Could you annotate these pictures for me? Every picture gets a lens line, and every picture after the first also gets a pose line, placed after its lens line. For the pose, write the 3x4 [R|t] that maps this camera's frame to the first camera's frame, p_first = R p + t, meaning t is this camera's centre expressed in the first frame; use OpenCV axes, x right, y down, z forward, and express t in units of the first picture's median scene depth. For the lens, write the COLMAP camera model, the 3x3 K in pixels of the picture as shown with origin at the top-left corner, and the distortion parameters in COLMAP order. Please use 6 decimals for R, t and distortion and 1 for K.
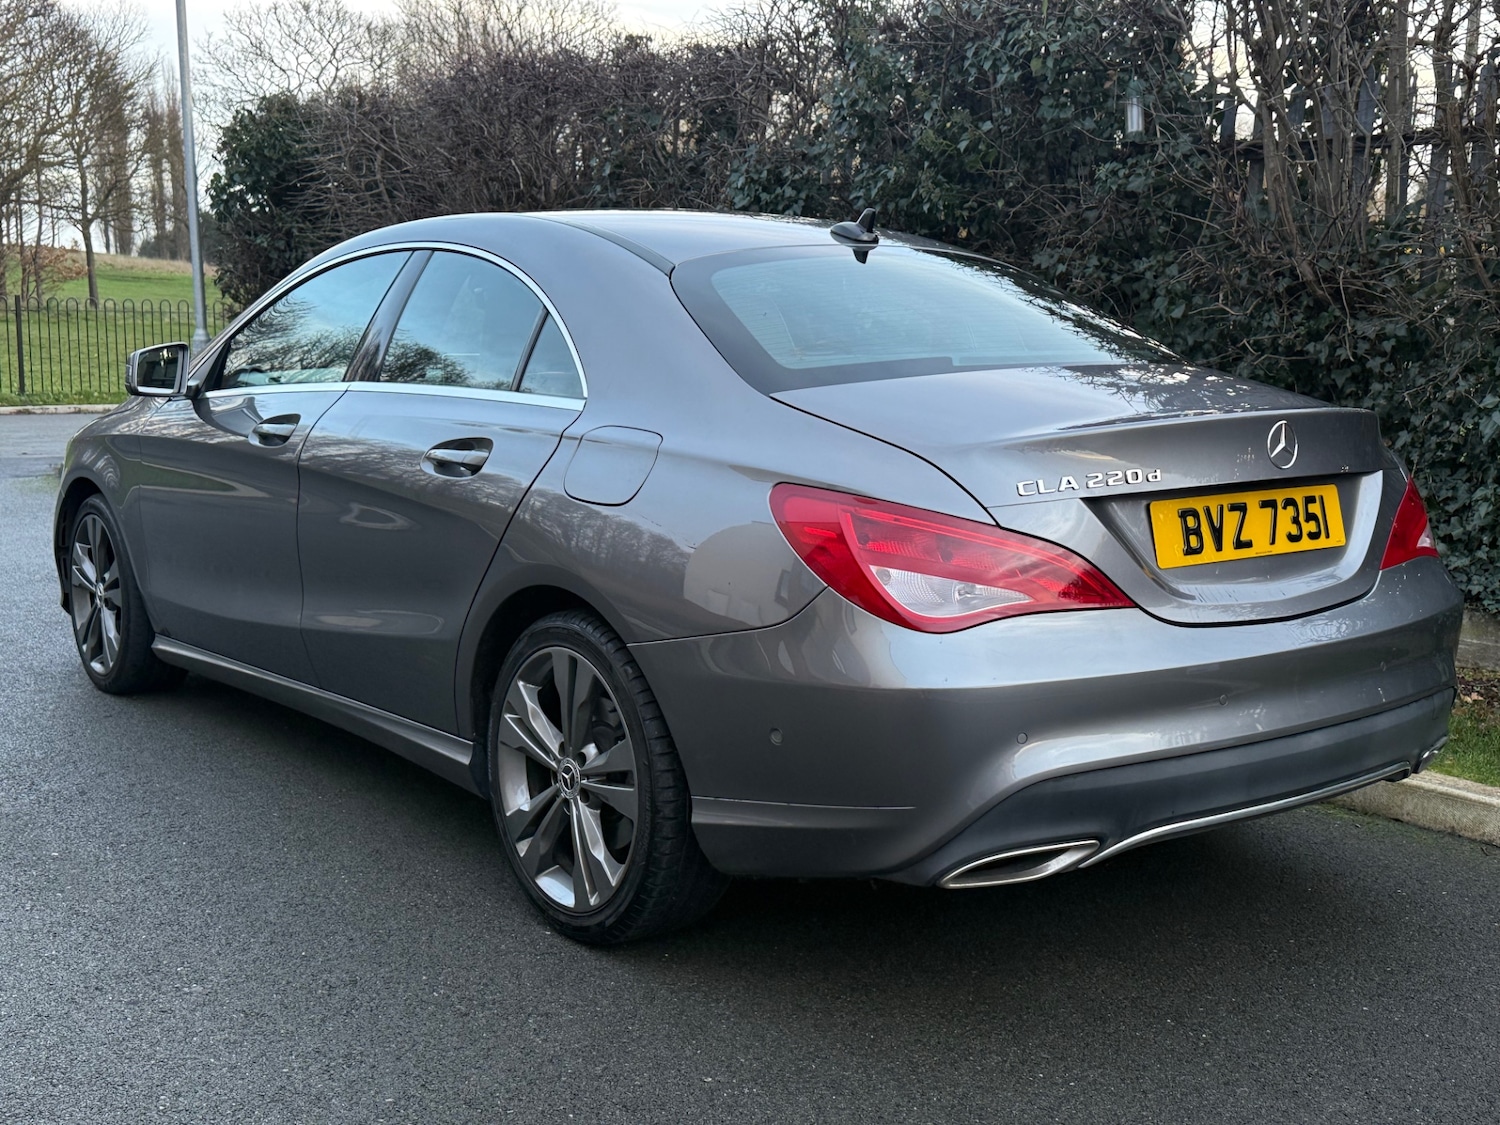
lens RADIAL K [[1667.6, 0, 750.0], [0, 1667.6, 562.5], [0, 0, 1]] dist [0.232930, -0.533489]
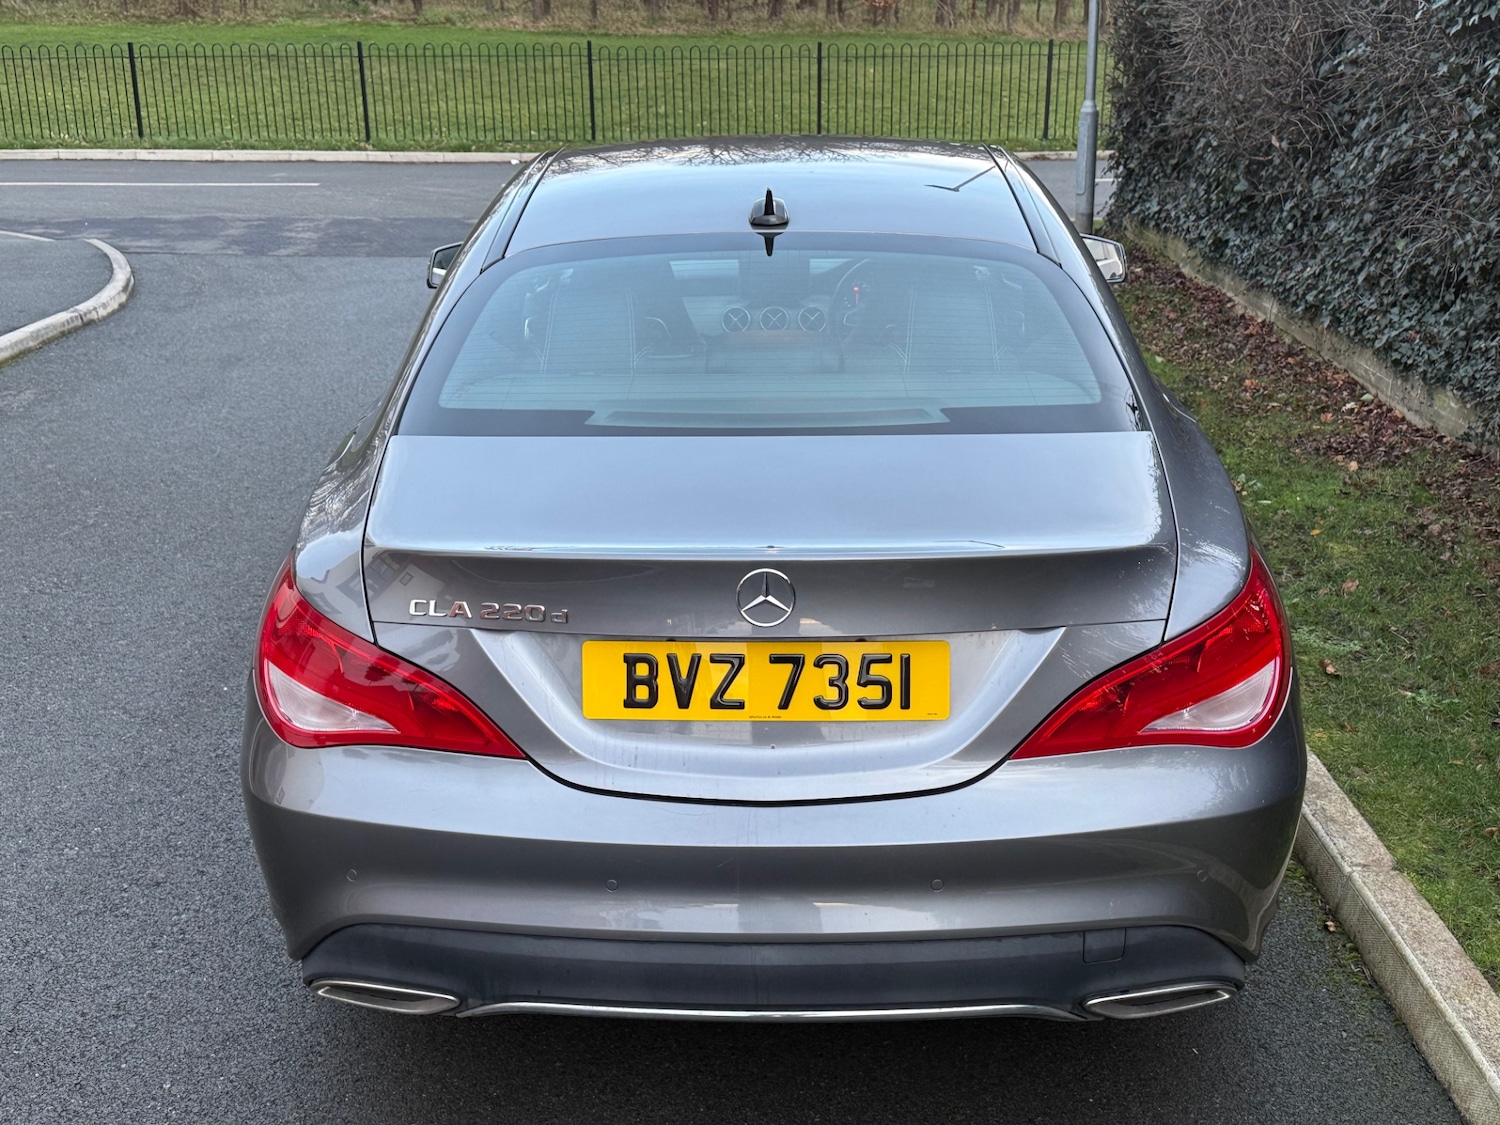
lens RADIAL K [[1670.7, 0, 742.5], [0, 1670.7, 566.5], [0, 0, 1]] dist [0.224362, -0.514097]
pose [[0.774283, 0.185433, -0.605062, 0.367679], [-0.079710, 0.977069, 0.197438, -0.112451], [0.627799, -0.104643, 0.771309, 0.181950]]
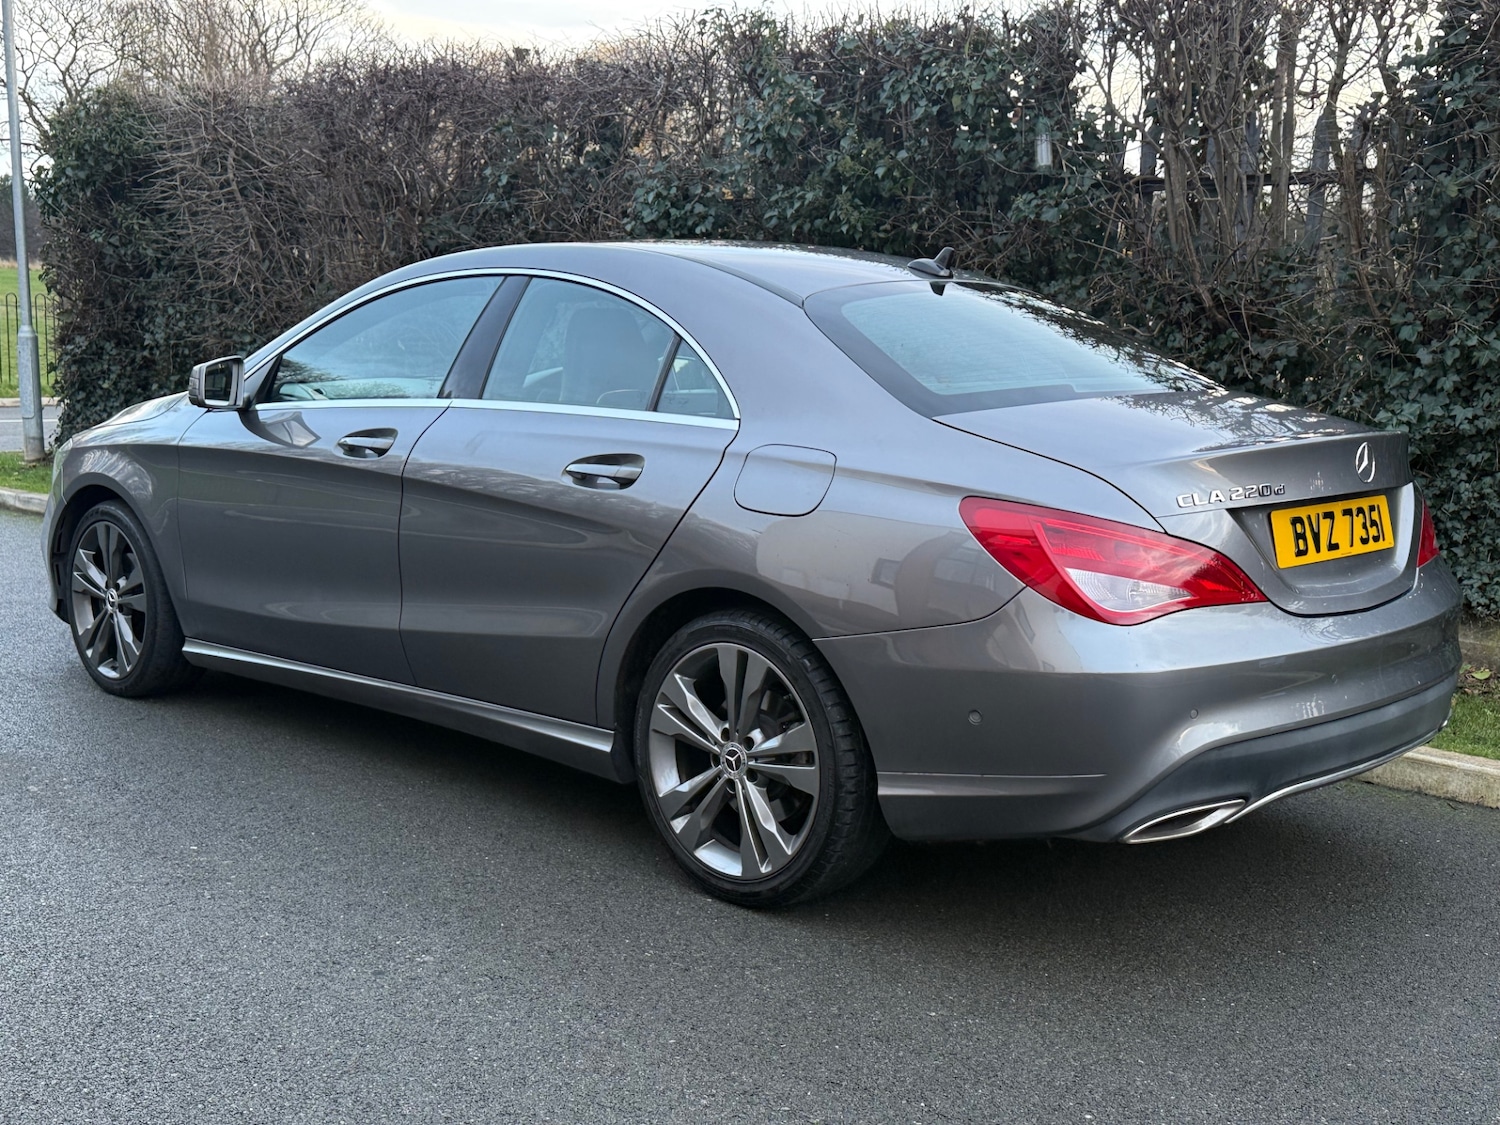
lens RADIAL K [[1670.7, 0, 742.5], [0, 1670.7, 566.5], [0, 0, 1]] dist [0.224362, -0.514097]
pose [[0.988912, -0.008693, 0.148246, -0.137788], [0.008079, 0.999956, 0.004743, -0.002818], [-0.148280, -0.003493, 0.988939, -0.052440]]
